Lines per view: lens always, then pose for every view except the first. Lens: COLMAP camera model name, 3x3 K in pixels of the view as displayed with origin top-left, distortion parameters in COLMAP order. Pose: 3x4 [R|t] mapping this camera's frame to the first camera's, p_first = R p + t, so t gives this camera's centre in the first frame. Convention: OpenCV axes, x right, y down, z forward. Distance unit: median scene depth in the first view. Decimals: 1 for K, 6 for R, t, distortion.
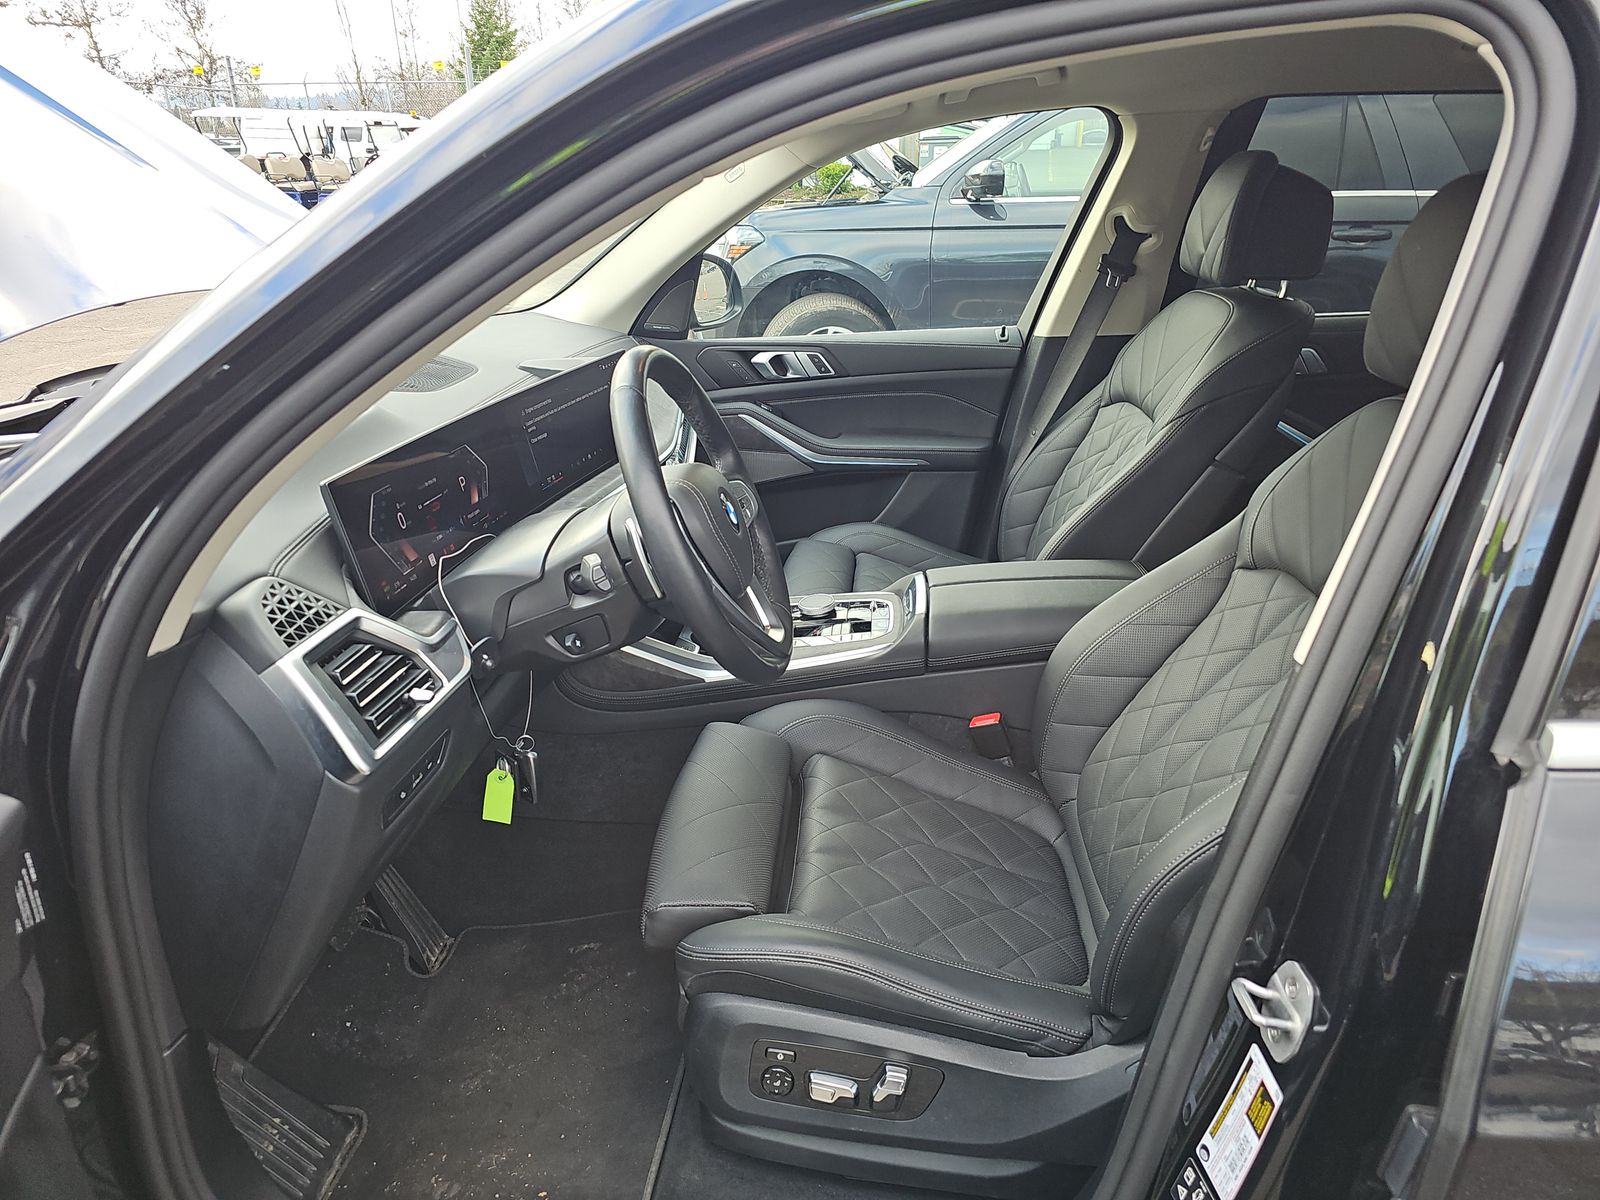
lens RADIAL K [[1080.4, 0, 800.0], [0, 1080.4, 600.0], [0, 0, 1]] dist [0.050510, 0.001180]
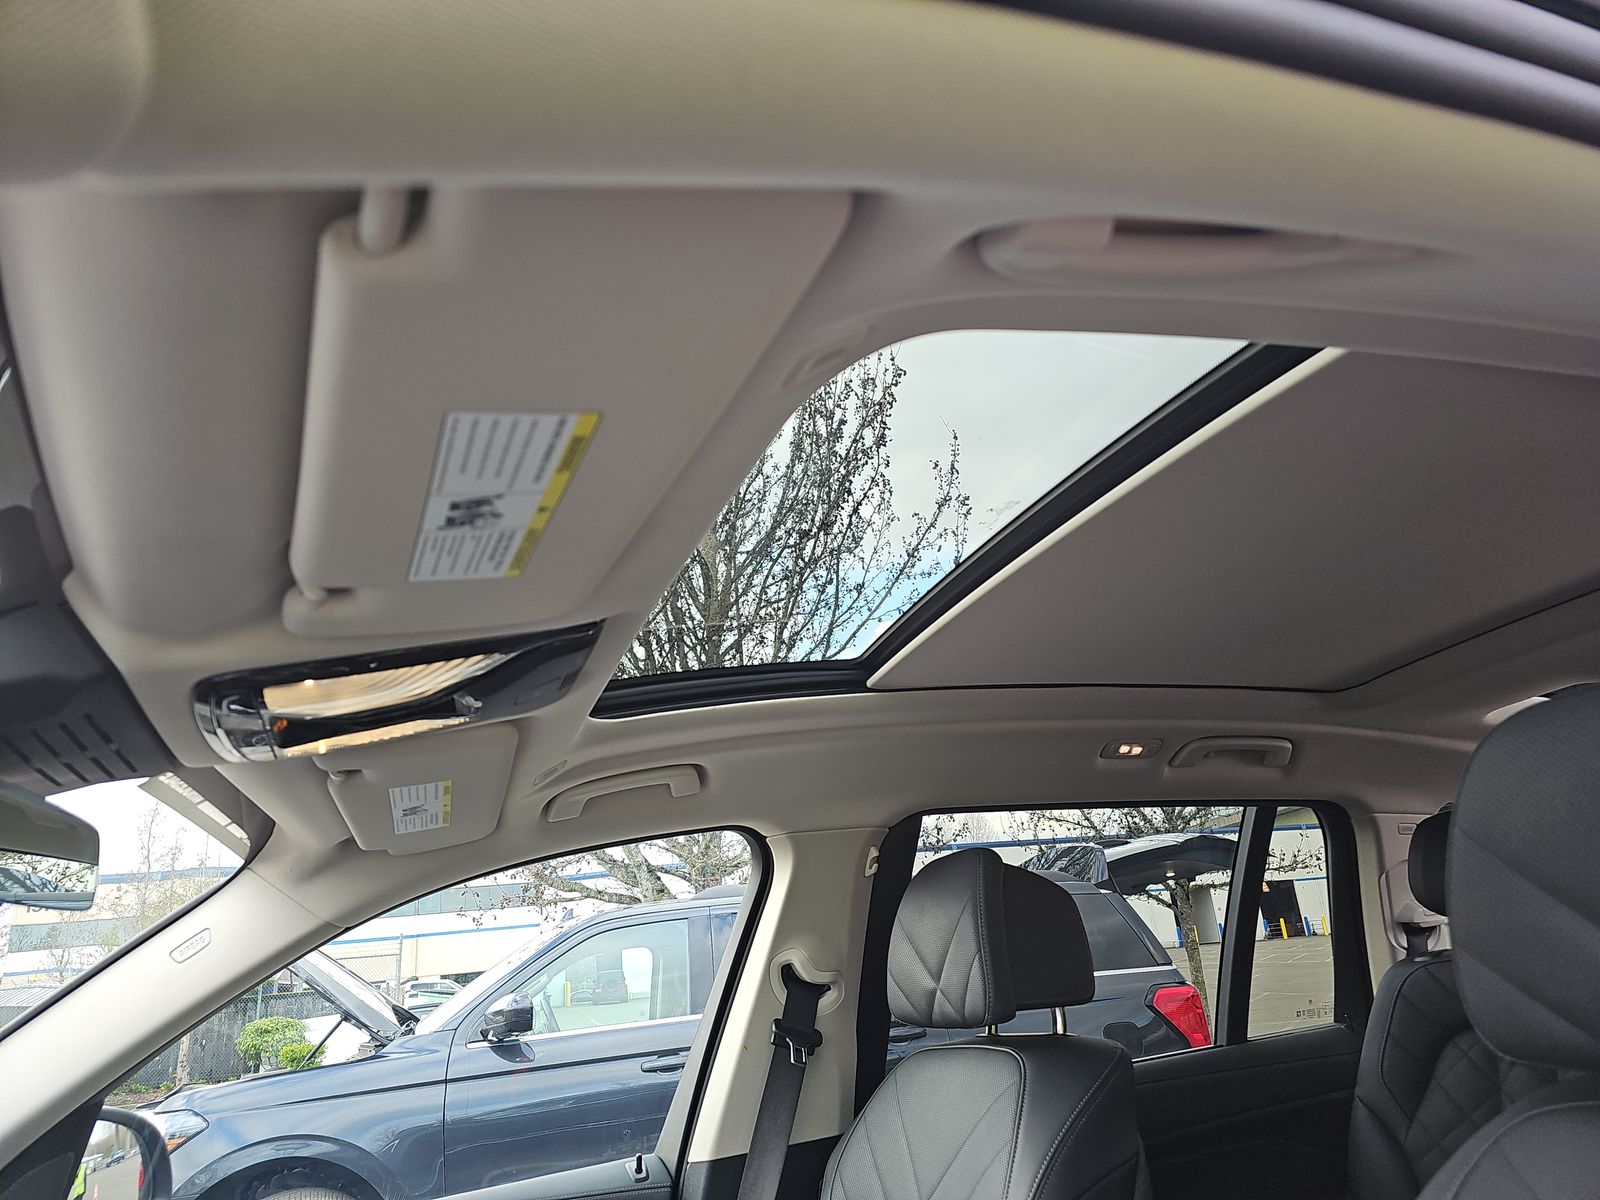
lens RADIAL K [[1080.4, 0, 800.0], [0, 1080.4, 600.0], [0, 0, 1]] dist [0.050510, 0.001180]
pose [[0.905530, 0.067748, 0.418839, -0.007743], [0.236969, 0.738092, -0.631716, -0.023778], [-0.351939, 0.671290, 0.652311, 0.123112]]
